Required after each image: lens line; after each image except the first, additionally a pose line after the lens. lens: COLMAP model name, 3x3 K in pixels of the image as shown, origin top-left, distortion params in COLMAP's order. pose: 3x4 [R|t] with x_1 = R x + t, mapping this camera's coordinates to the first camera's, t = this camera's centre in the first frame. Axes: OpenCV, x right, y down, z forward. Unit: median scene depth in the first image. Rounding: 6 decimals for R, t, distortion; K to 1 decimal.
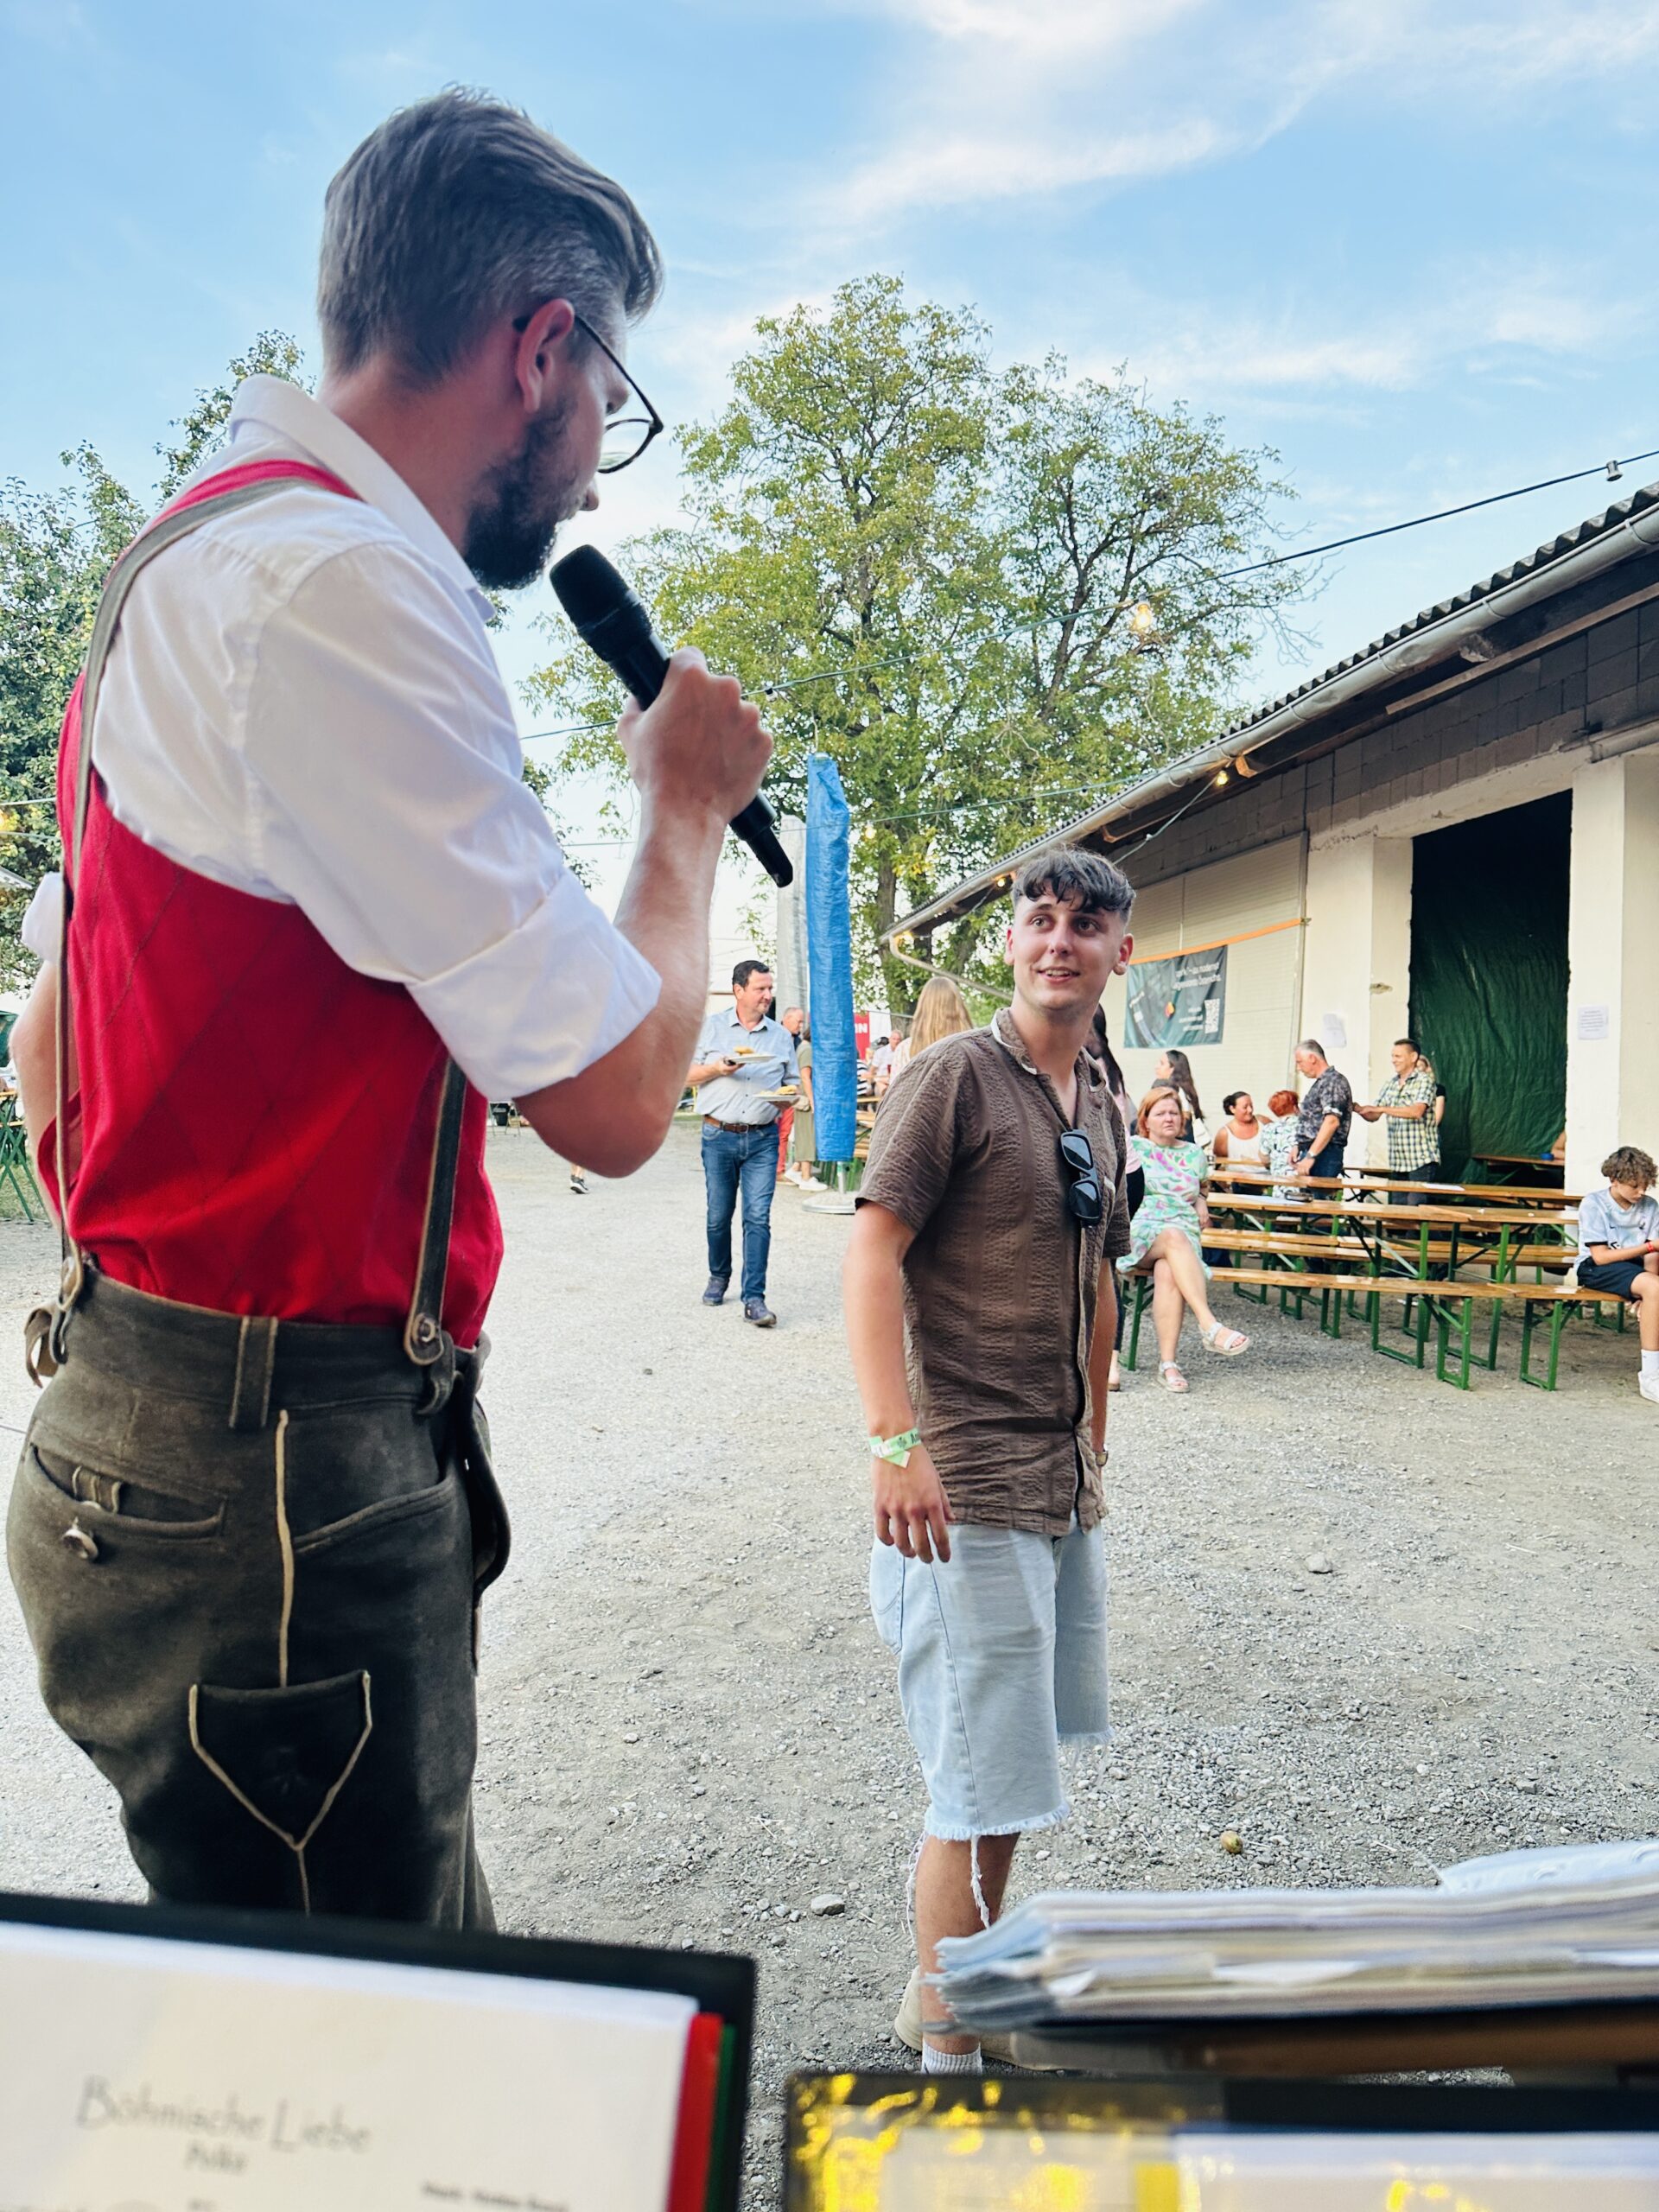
lens RADIAL K [[1530.9, 0, 838.8], [0, 1530.9, 1094.6], [0, 0, 1]] dist [0.028957, -0.032156]
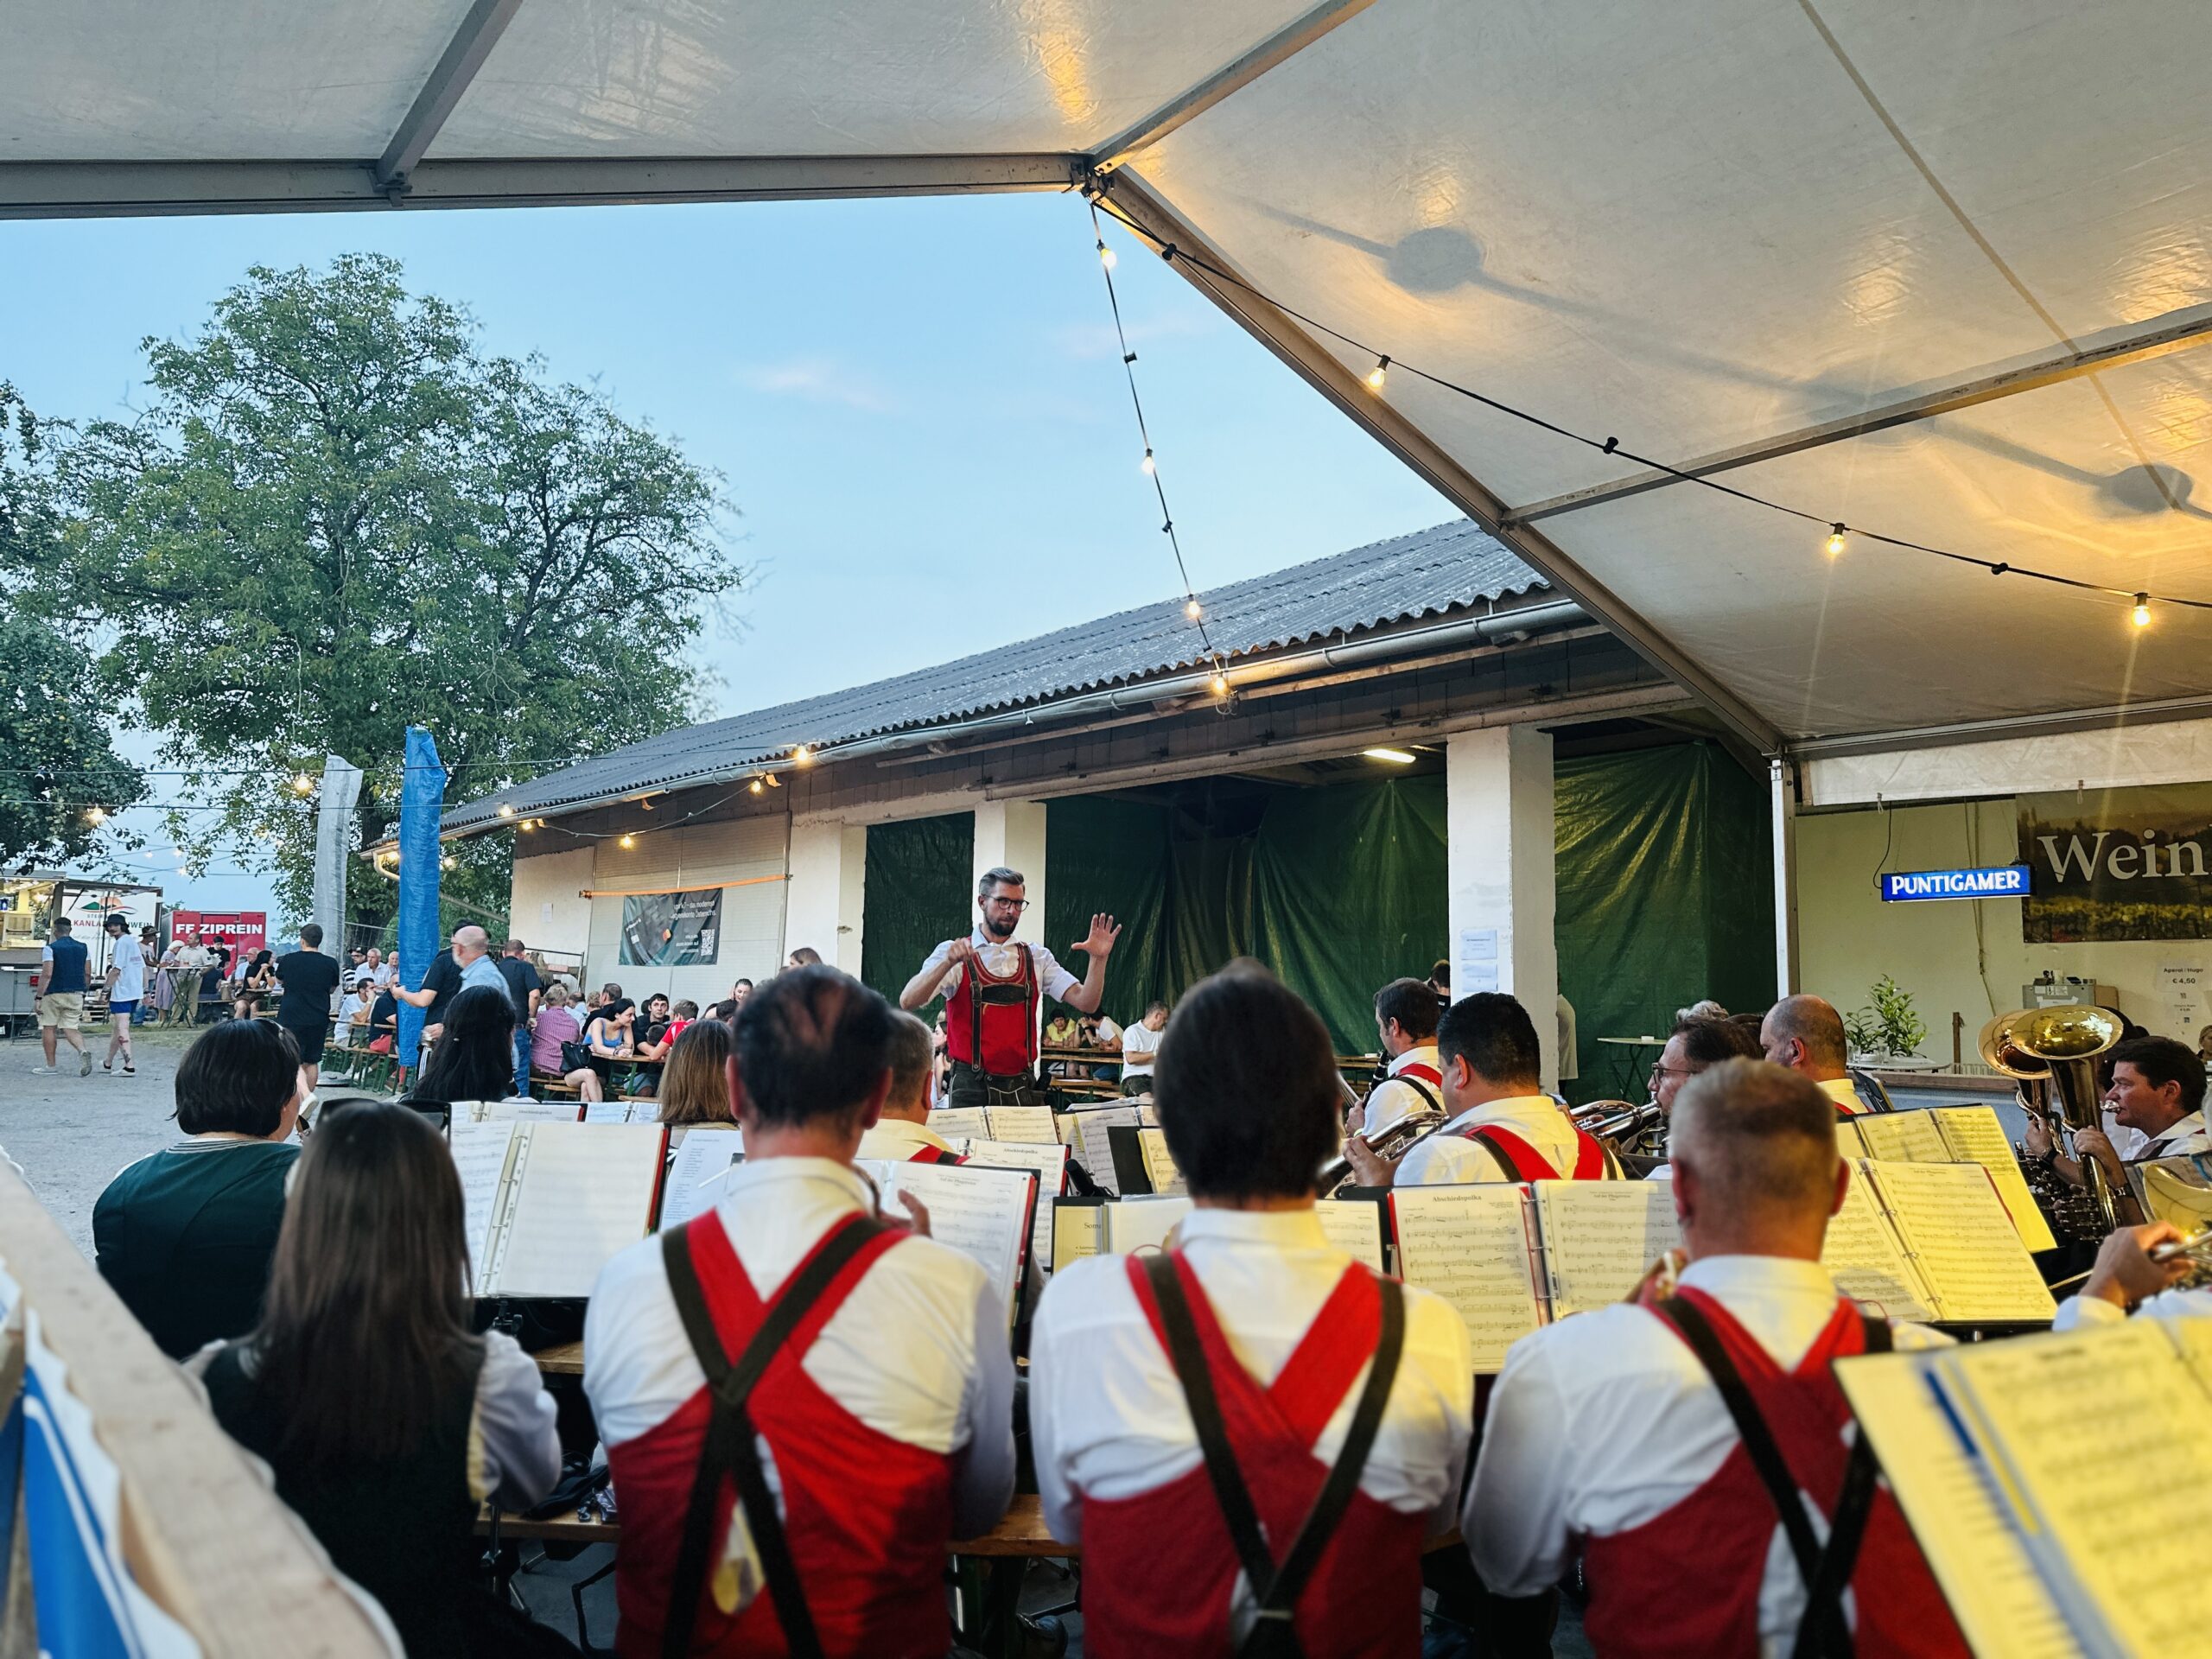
lens RADIAL K [[1530.9, 0, 1117.2], [0, 1530.9, 832.2], [0, 0, 1]] dist [0.028957, -0.032156]
pose [[0.833606, 0.054889, 0.549626, -0.116796], [0.001773, 0.994779, -0.102034, -0.006987], [-0.552357, 0.086031, 0.829156, -0.171575]]
